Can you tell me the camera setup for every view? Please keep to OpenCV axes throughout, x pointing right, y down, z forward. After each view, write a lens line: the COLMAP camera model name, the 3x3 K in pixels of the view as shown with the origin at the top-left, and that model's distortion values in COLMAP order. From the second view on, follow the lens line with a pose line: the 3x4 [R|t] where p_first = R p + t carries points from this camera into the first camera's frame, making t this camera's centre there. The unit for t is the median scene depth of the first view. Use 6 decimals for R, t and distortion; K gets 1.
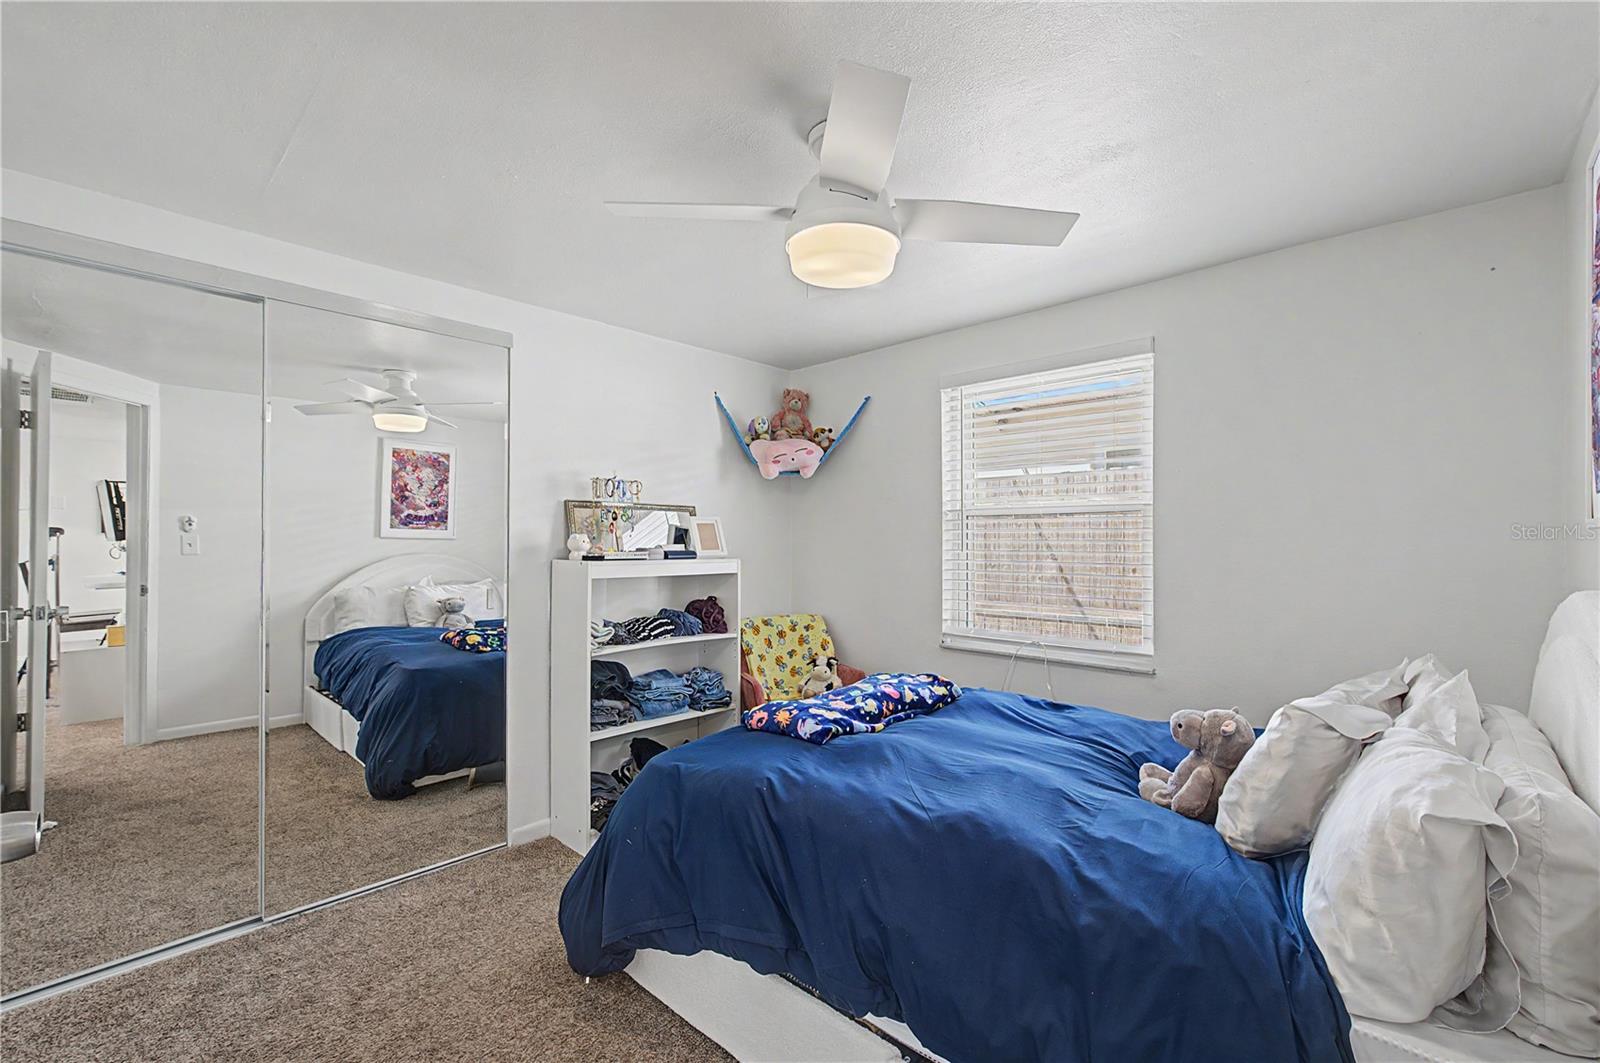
lens RADIAL K [[677.2, 0, 800.0], [0, 677.2, 531.5], [0, 0, 1]] dist [-0.000531, -0.000406]
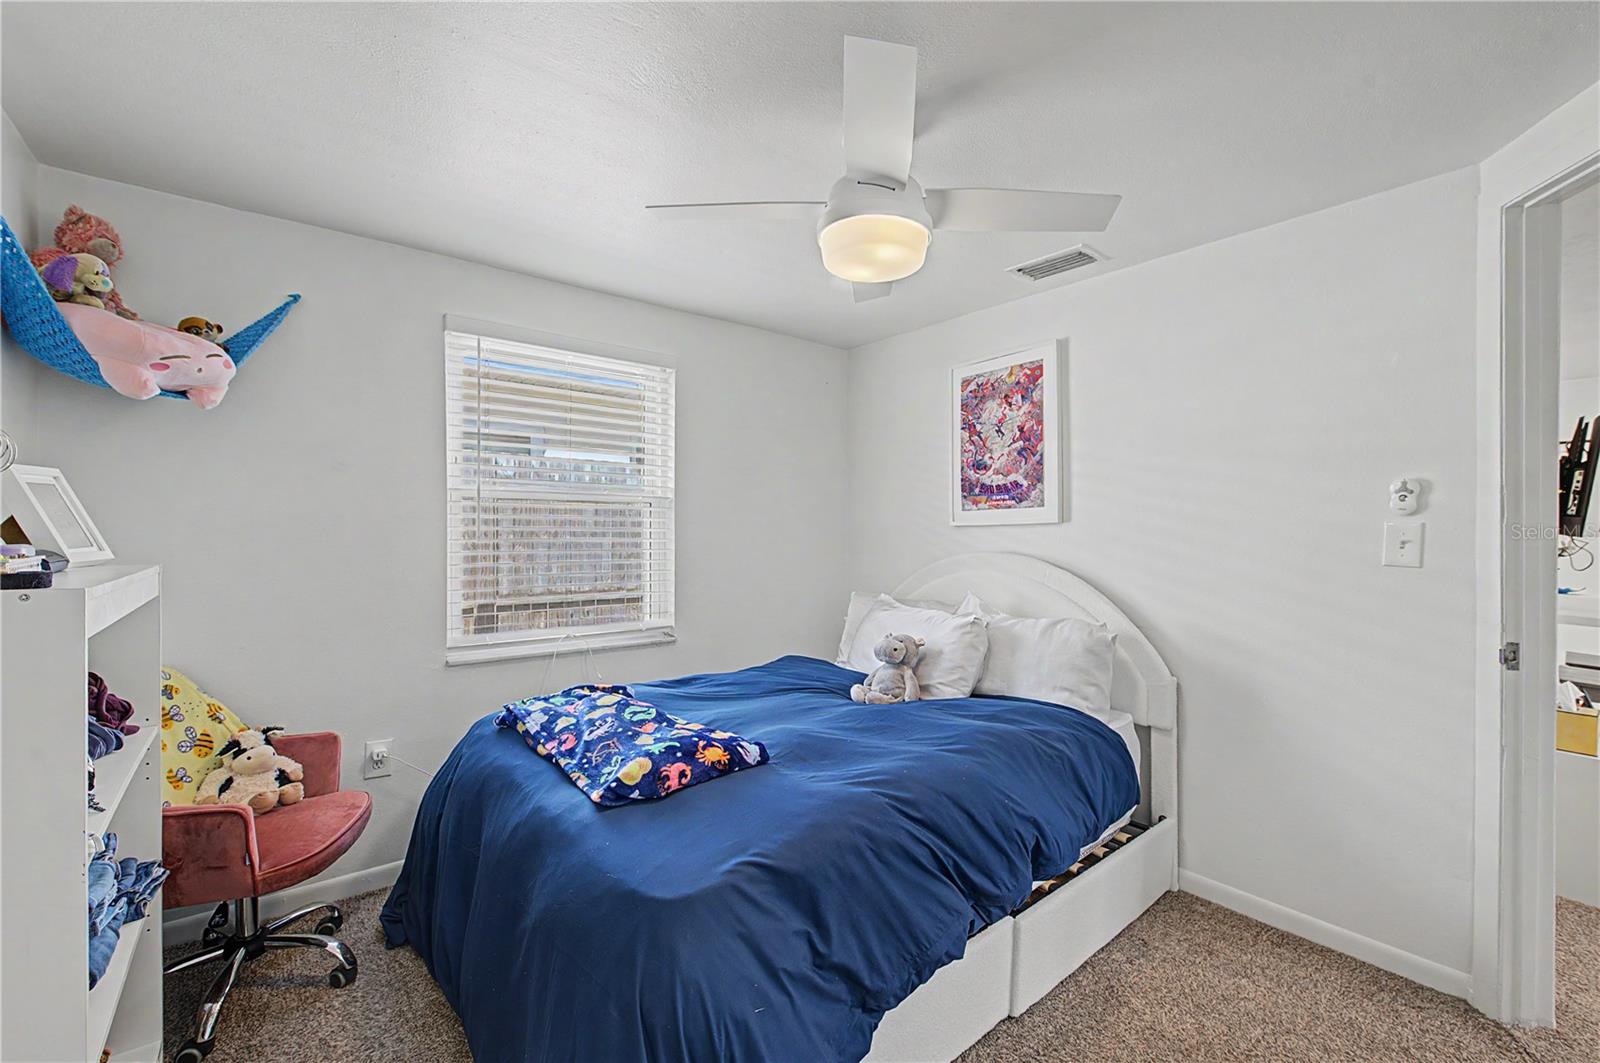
lens RADIAL K [[662.9, 0, 800.0], [0, 662.9, 531.5], [0, 0, 1]] dist [0.000391, -0.000005]
pose [[0.134621, -0.001084, 0.990897, -0.600806], [-0.020020, 0.999792, 0.003813, 0.008365], [-0.990695, -0.020351, 0.134572, 0.625797]]
